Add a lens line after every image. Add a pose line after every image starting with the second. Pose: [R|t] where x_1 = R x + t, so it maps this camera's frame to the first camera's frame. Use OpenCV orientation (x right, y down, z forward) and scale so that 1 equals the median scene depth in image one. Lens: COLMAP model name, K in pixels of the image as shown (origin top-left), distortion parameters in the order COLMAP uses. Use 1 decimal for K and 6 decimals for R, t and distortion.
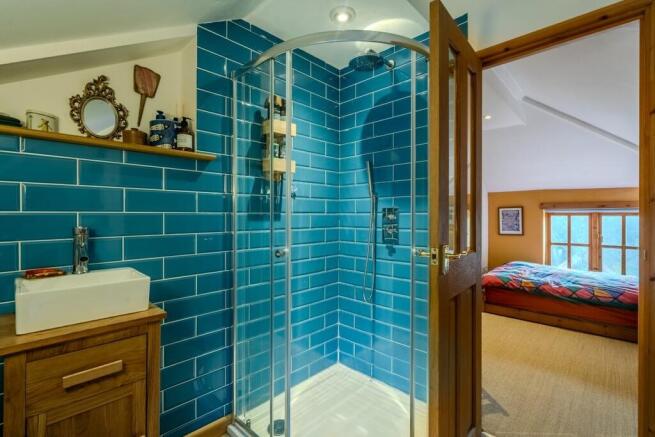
lens RADIAL K [[298.9, 0, 322.9], [0, 298.9, 219.2], [0, 0, 1]] dist [0.004960, 0.000774]
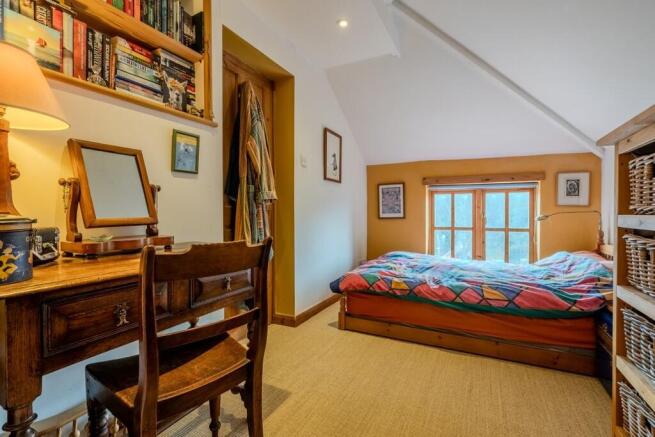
lens RADIAL K [[298.9, 0, 330.7], [0, 298.9, 220.8], [0, 0, 1]] dist [0.004960, 0.000774]
pose [[0.956158, -0.008008, 0.292741, 0.280219], [0.003939, 0.999887, 0.014487, 0.053274], [-0.292824, -0.012699, 0.956082, 0.337396]]
